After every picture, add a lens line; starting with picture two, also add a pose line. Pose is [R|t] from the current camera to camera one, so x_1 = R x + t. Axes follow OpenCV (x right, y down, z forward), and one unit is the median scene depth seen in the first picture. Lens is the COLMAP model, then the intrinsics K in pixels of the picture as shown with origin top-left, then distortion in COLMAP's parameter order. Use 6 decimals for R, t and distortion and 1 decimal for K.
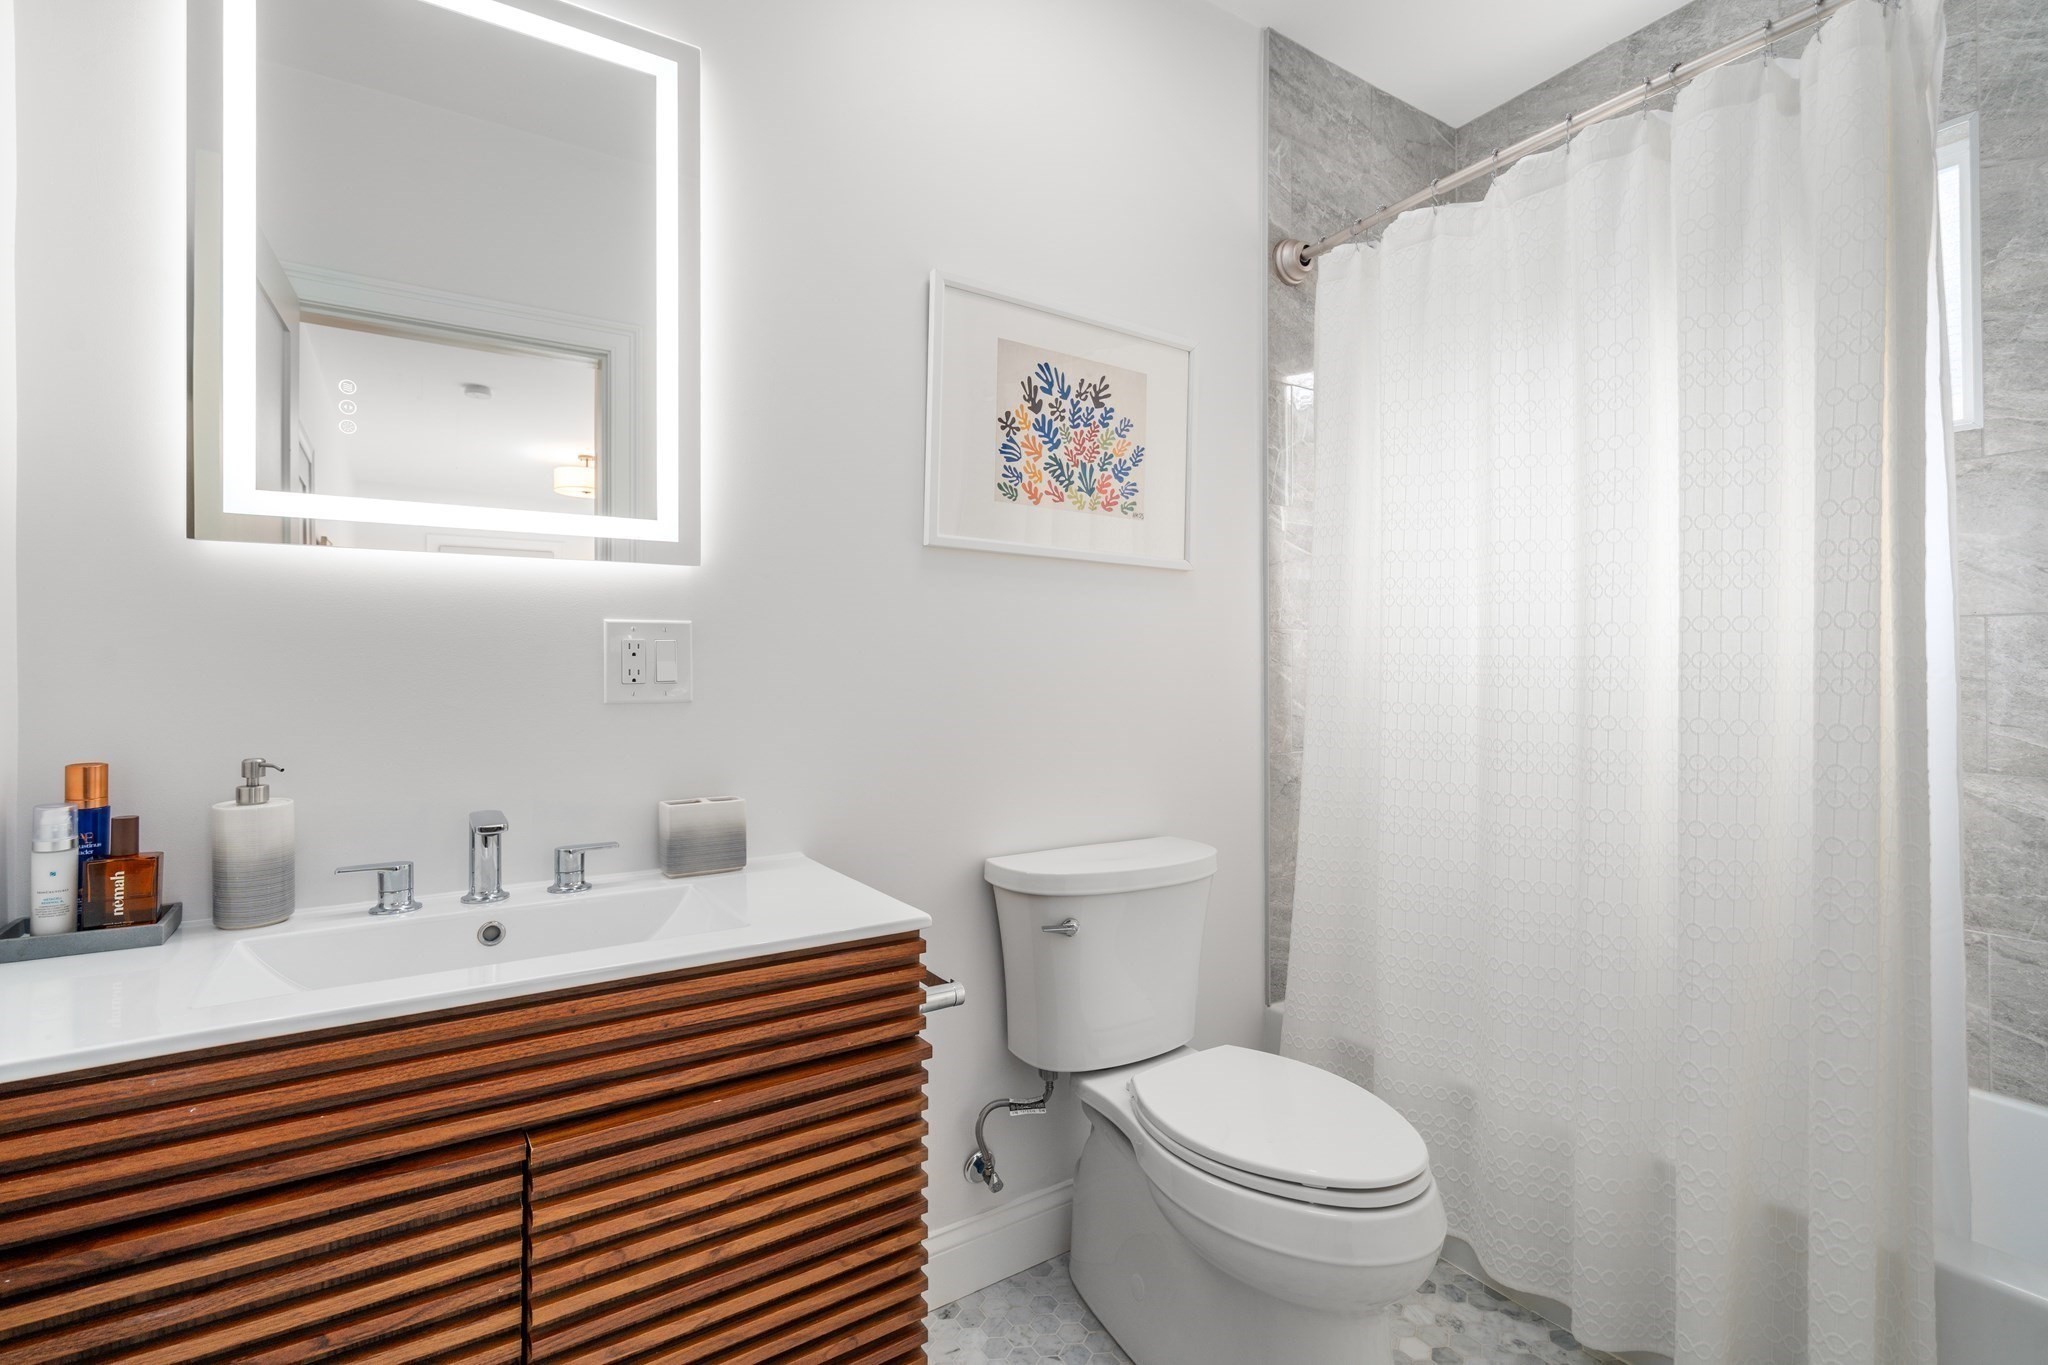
lens RADIAL K [[942.8, 0, 1023.1], [0, 942.8, 686.5], [0, 0, 1]] dist [-0.008957, 0.002055]
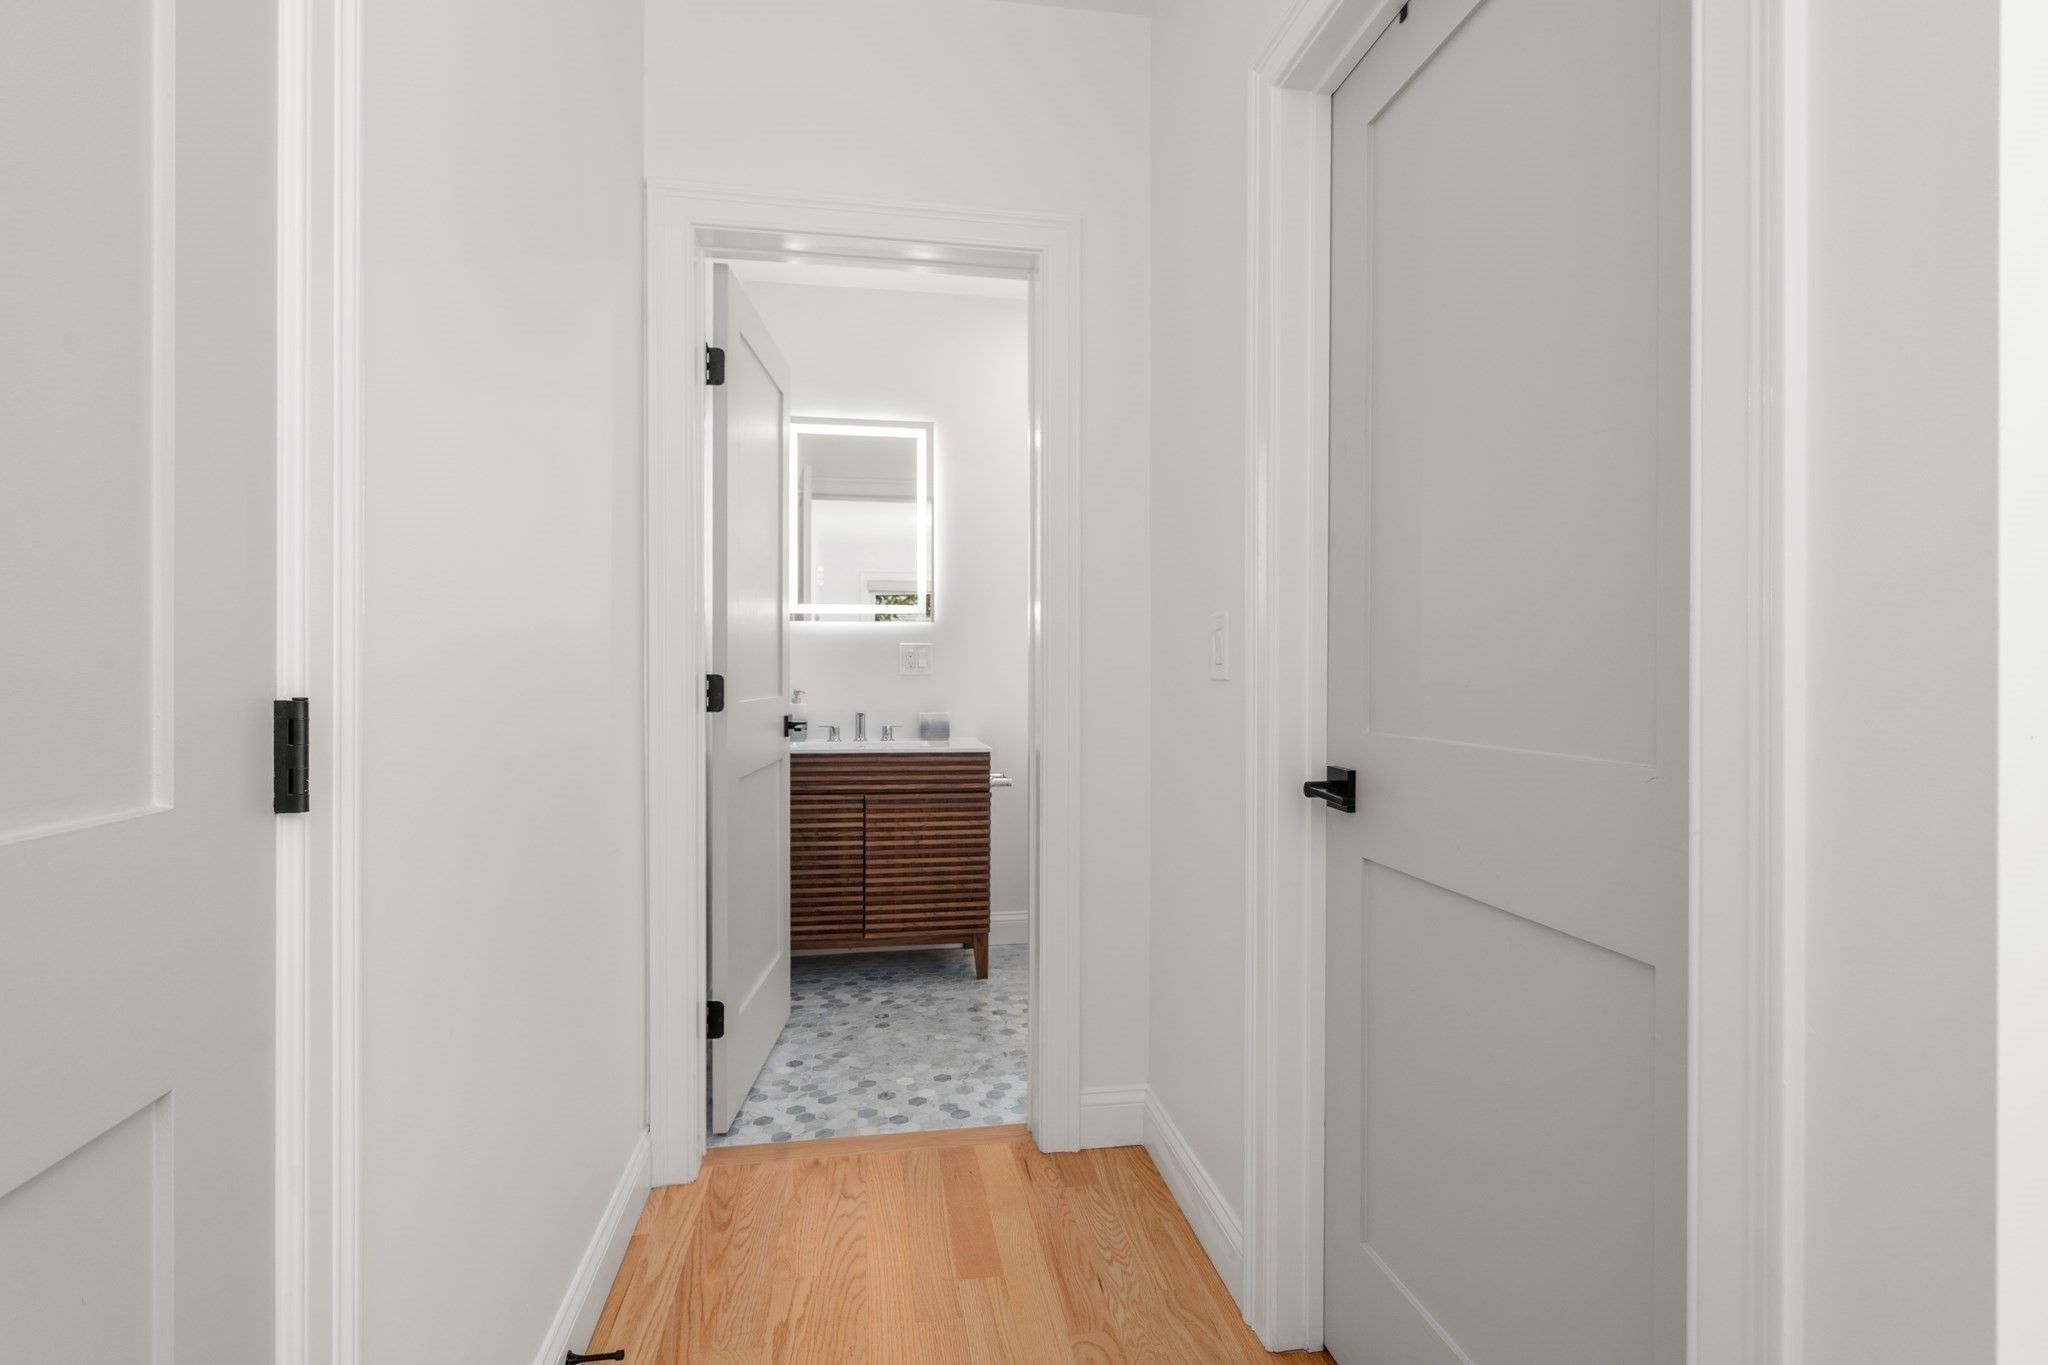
lens RADIAL K [[942.8, 0, 1021.5], [0, 942.8, 683.2], [0, 0, 1]] dist [-0.008957, 0.002055]
pose [[0.923933, -0.001306, -0.382553, 1.011911], [0.000432, 0.999997, -0.002372, 0.053911], [0.382555, 0.002026, 0.923931, -1.512543]]
